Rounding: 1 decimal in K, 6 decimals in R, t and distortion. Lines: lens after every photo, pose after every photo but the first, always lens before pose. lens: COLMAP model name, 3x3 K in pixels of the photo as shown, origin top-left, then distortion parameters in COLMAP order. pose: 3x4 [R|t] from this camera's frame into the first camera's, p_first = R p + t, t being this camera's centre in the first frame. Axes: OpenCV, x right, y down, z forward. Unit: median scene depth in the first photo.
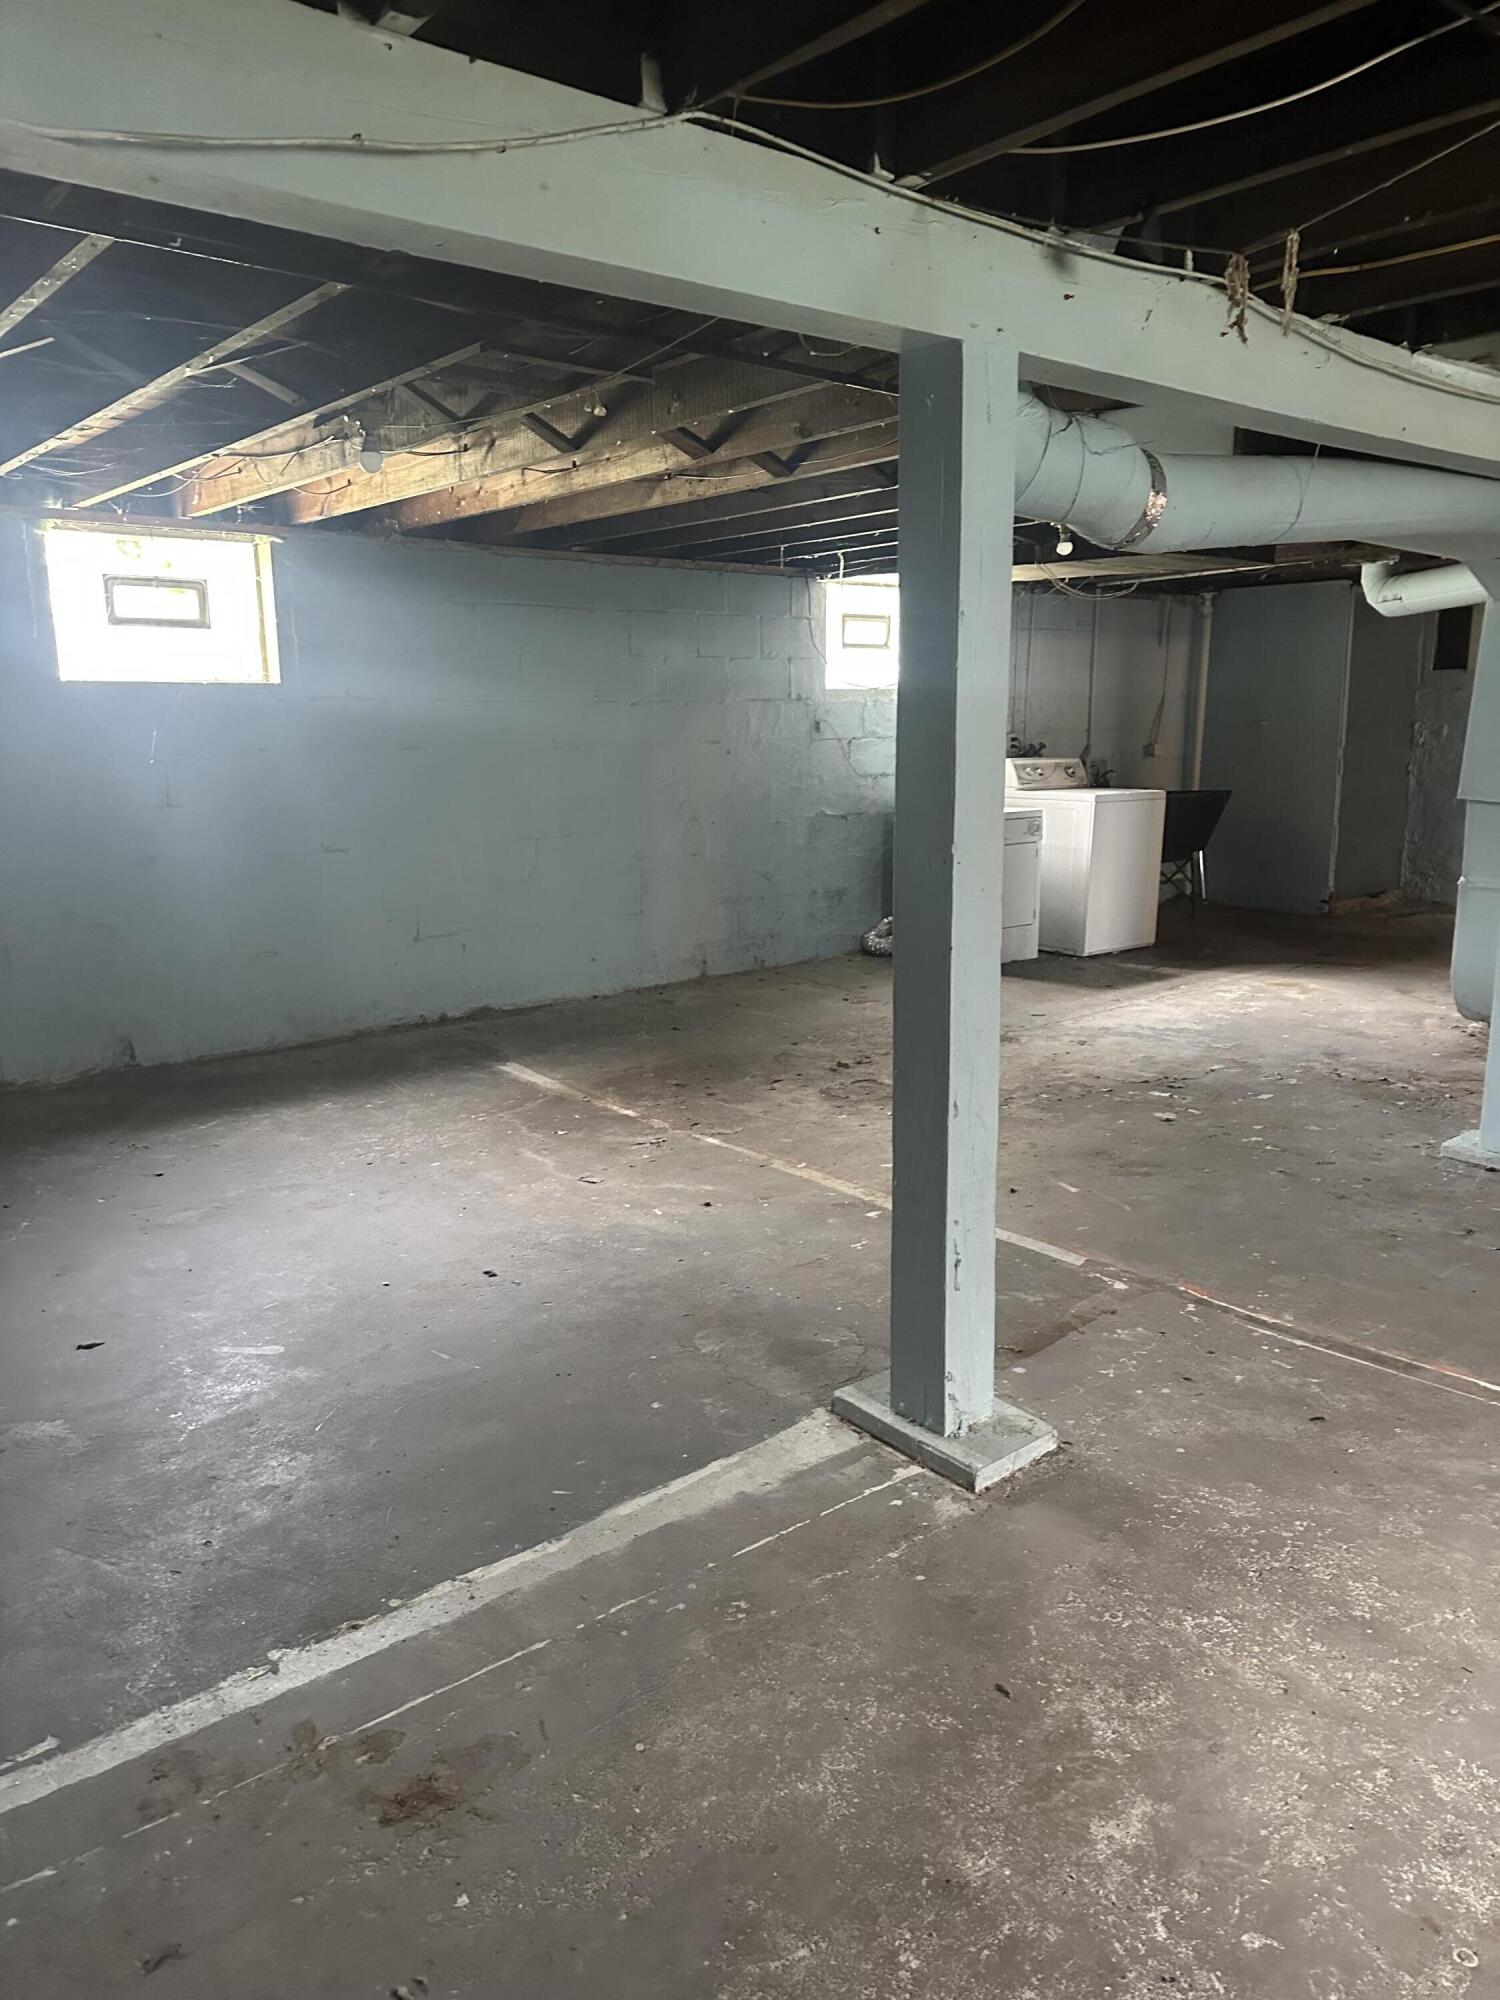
lens RADIAL K [[1399.6, 0, 726.9], [0, 1399.6, 1008.4], [0, 0, 1]] dist [0.111014, -0.159644]
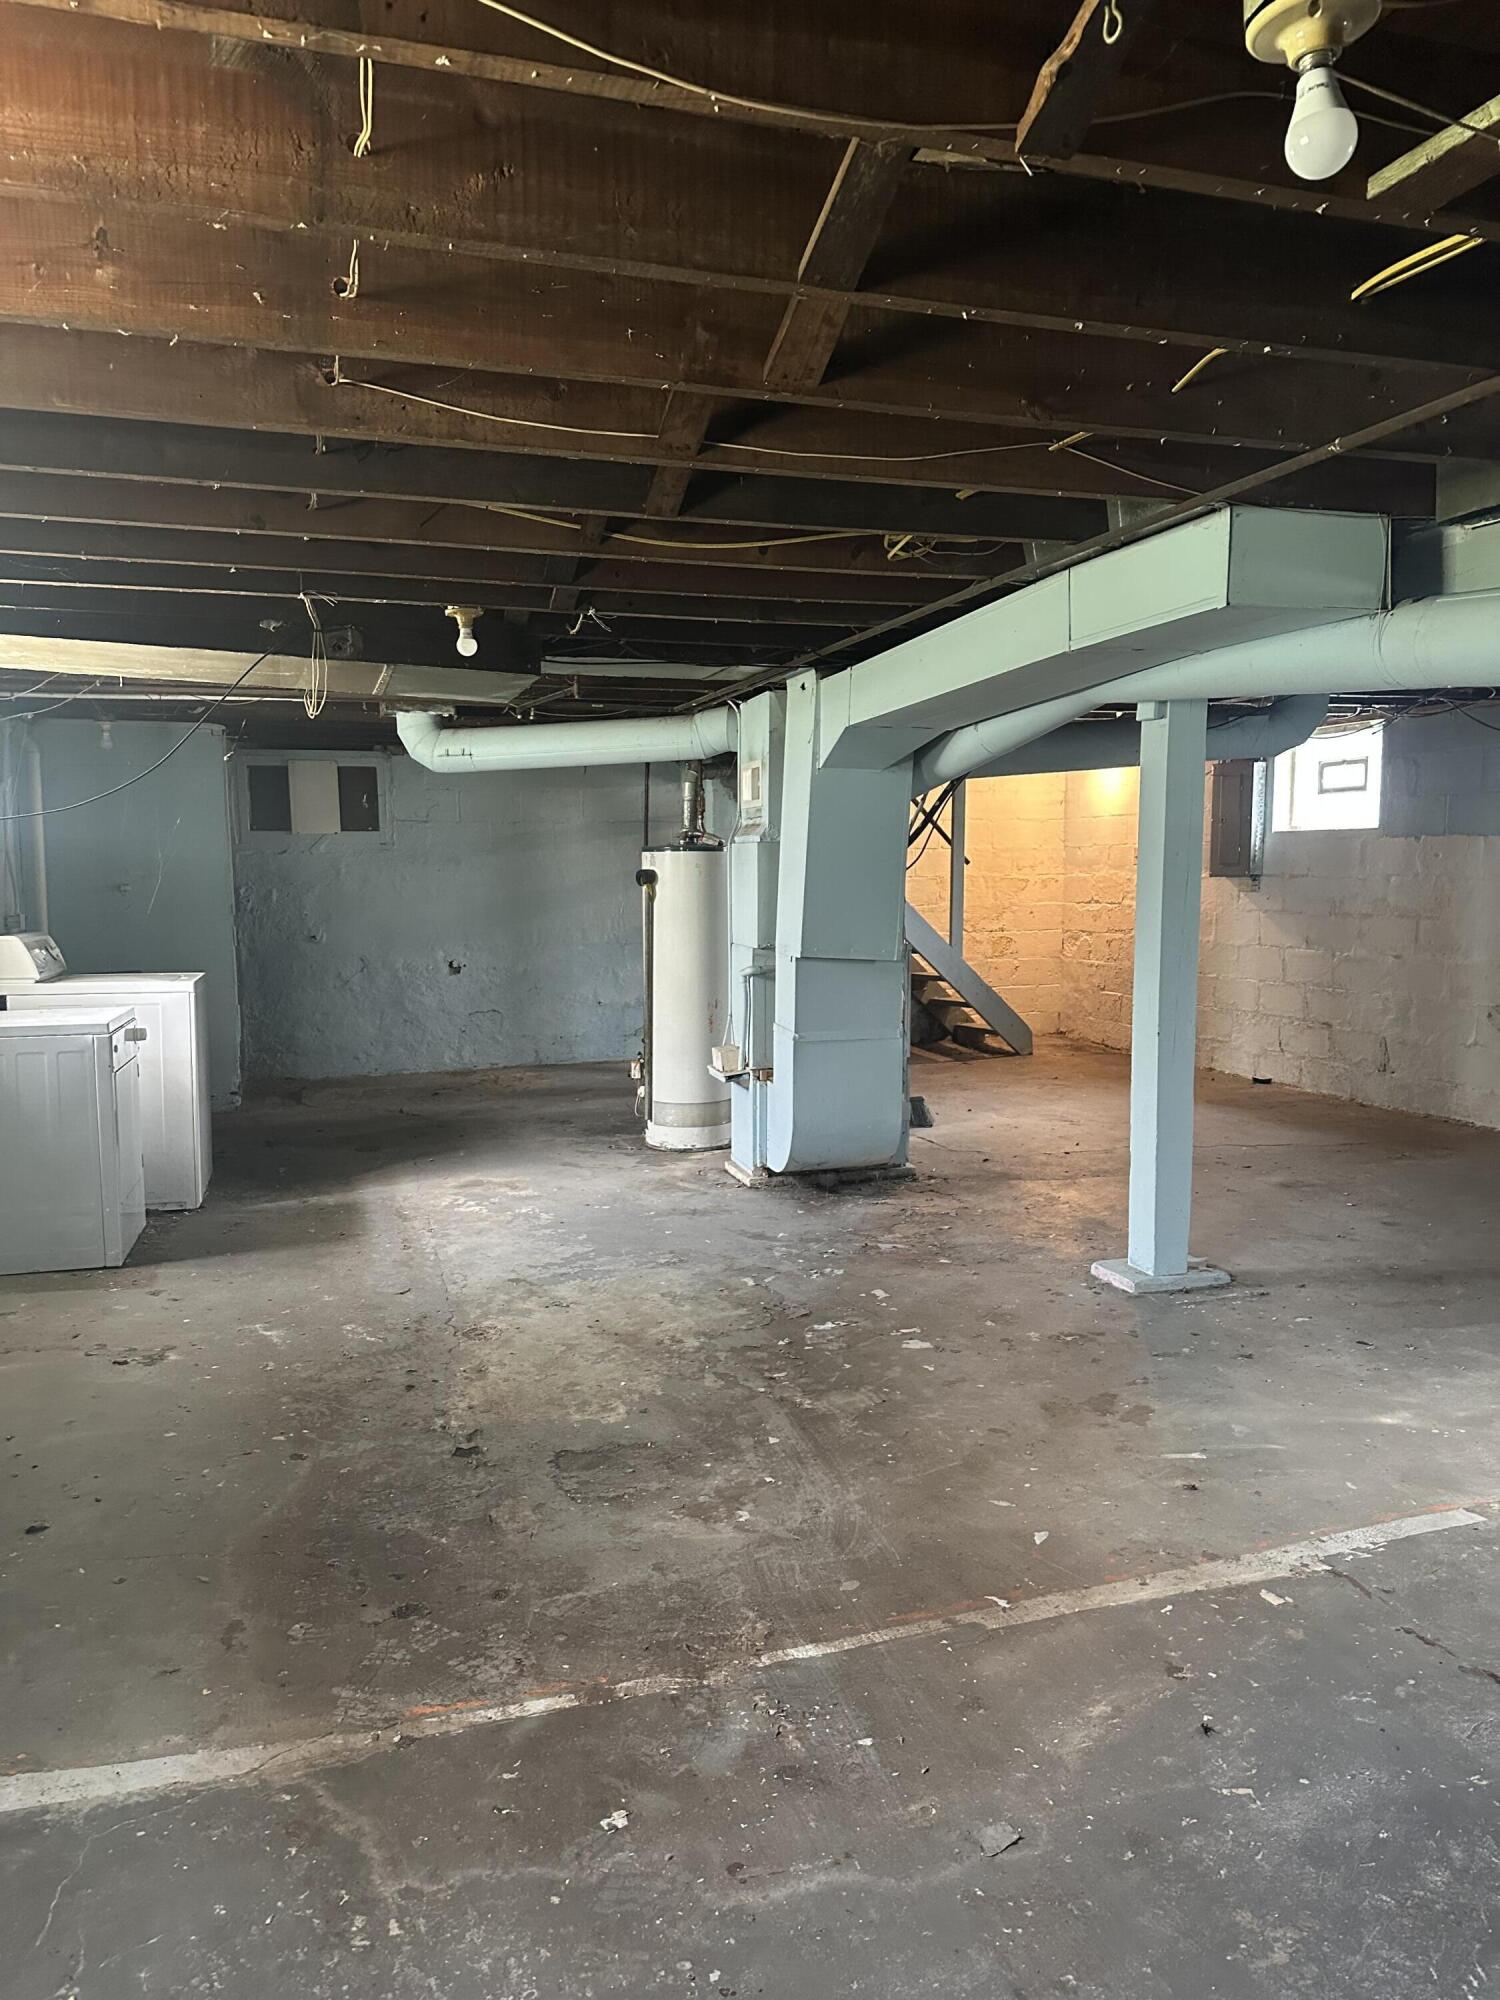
lens RADIAL K [[1399.6, 0, 726.9], [0, 1399.6, 1008.4], [0, 0, 1]] dist [0.111014, -0.159644]
pose [[0.370404, -0.084631, 0.925007, -0.444801], [0.191508, 0.981404, 0.013105, -0.139456], [-0.908915, 0.172292, 0.379723, 0.702936]]
